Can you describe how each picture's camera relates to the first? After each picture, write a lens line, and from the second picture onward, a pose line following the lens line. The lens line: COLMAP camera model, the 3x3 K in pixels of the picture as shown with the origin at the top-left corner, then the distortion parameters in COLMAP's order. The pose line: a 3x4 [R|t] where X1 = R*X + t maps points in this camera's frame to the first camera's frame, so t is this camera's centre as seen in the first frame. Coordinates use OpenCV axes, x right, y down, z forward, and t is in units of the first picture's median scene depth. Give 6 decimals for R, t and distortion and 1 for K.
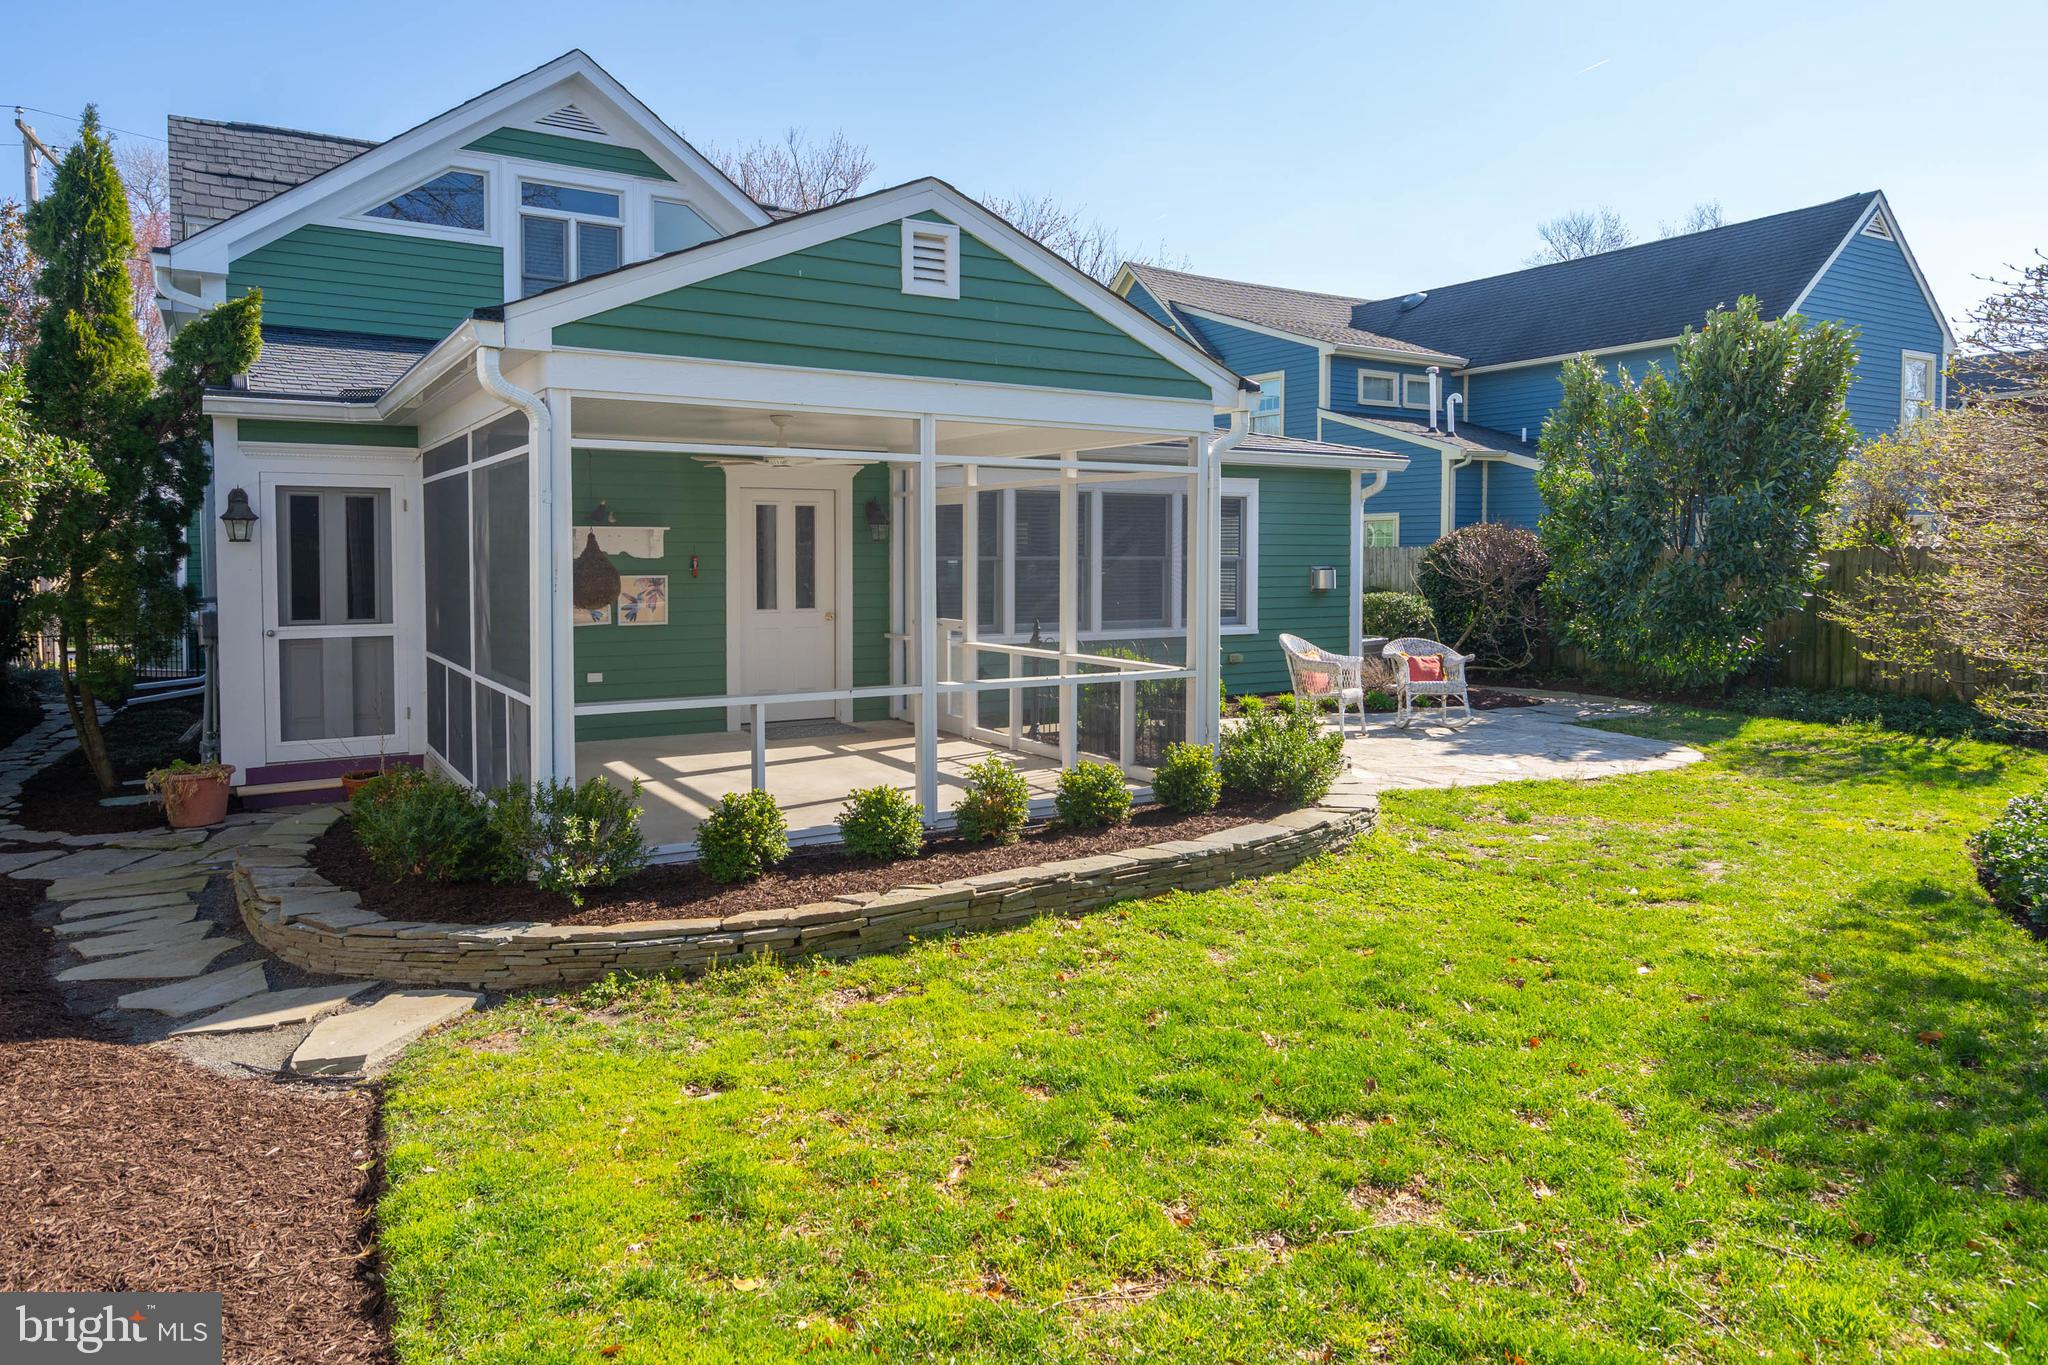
lens RADIAL K [[1298.8, 0, 1012.1], [0, 1298.8, 594.7], [0, 0, 1]] dist [0.003855, 0.002993]
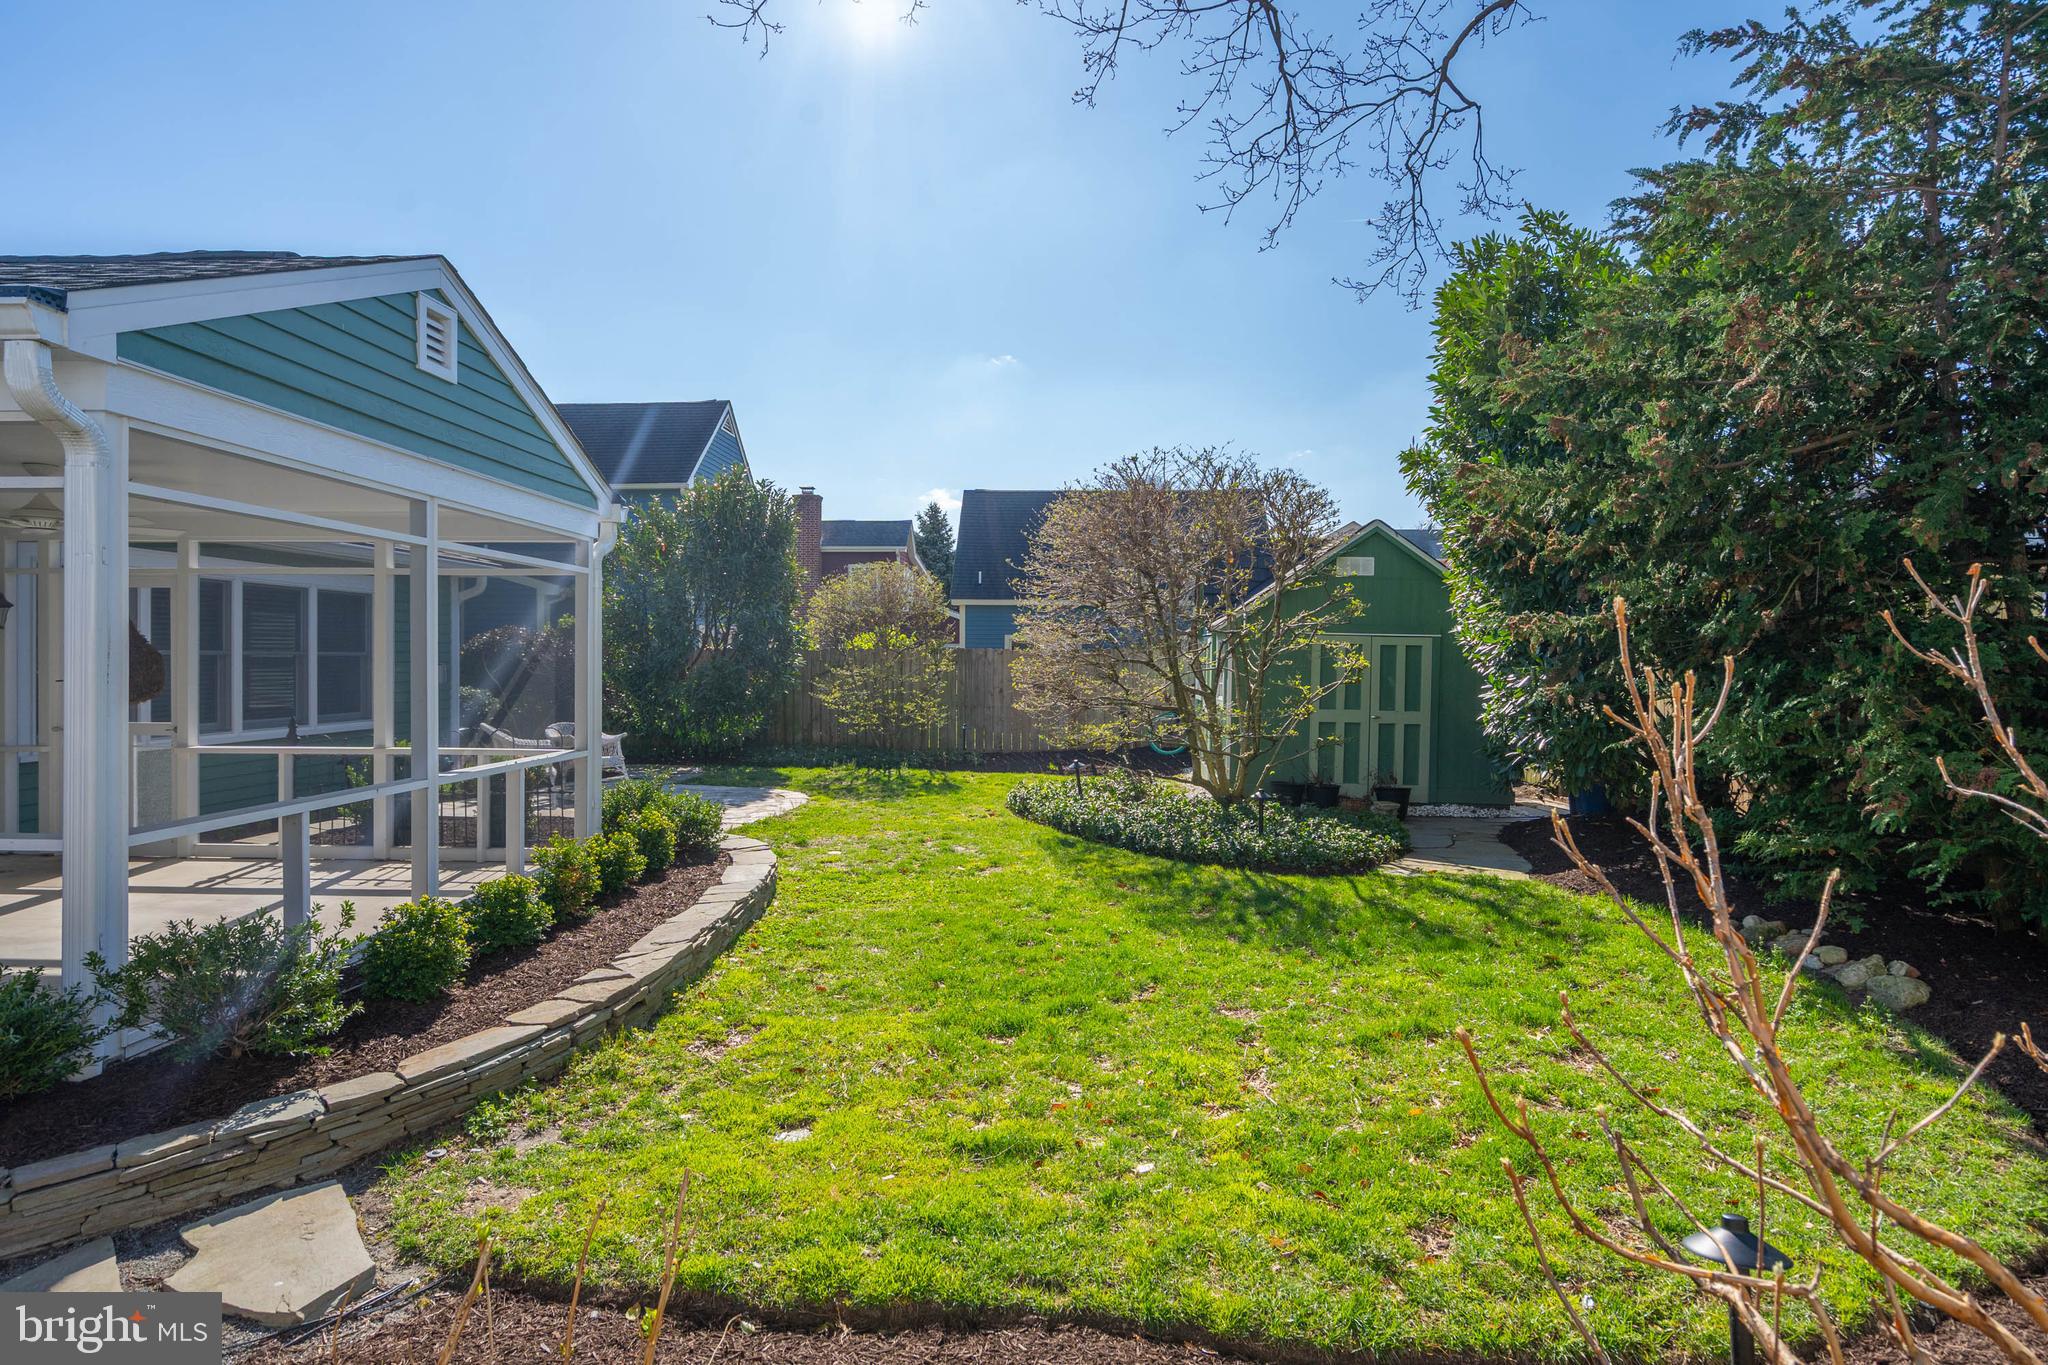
lens RADIAL K [[1095.7, 0, 1024.0], [0, 1095.7, 682.5], [0, 0, 1]] dist [0.000279, -0.000249]
pose [[0.568631, -0.013768, 0.822477, -0.386160], [0.023526, 0.999723, 0.000470, 0.006096], [-0.822256, 0.019082, 0.568798, 0.141251]]
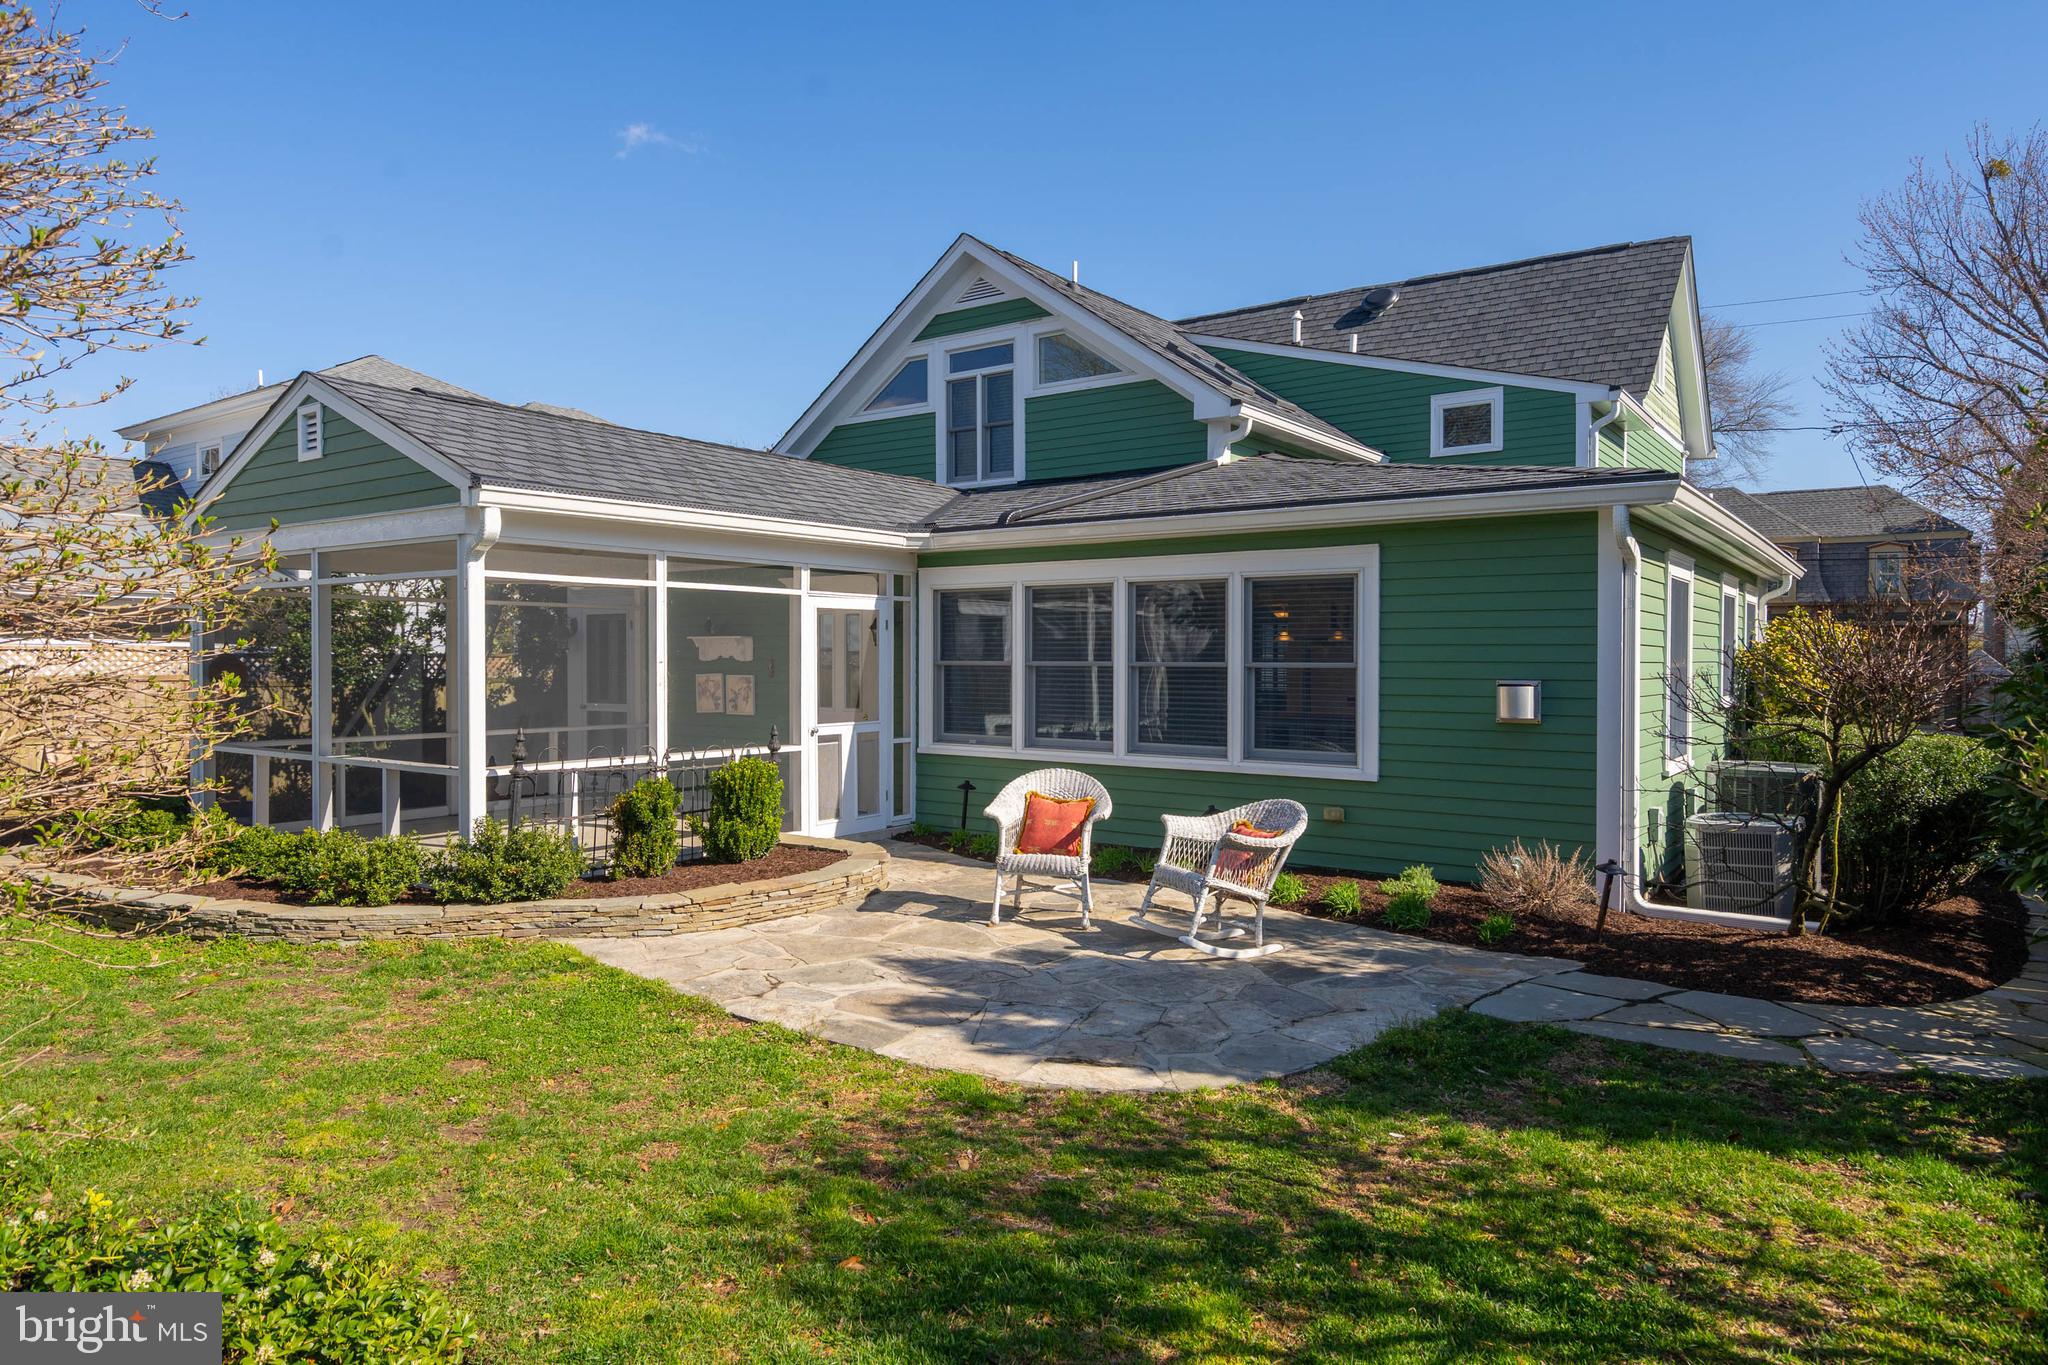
lens RADIAL K [[1224.3, 0, 1024.0], [0, 1224.3, 682.5], [0, 0, 1]] dist [-0.004489, 0.001181]
pose [[0.388161, 0.017515, -0.921425, 1.088926], [-0.032431, 0.999460, 0.005337, -0.027183], [0.921021, 0.027811, 0.388519, 0.951483]]
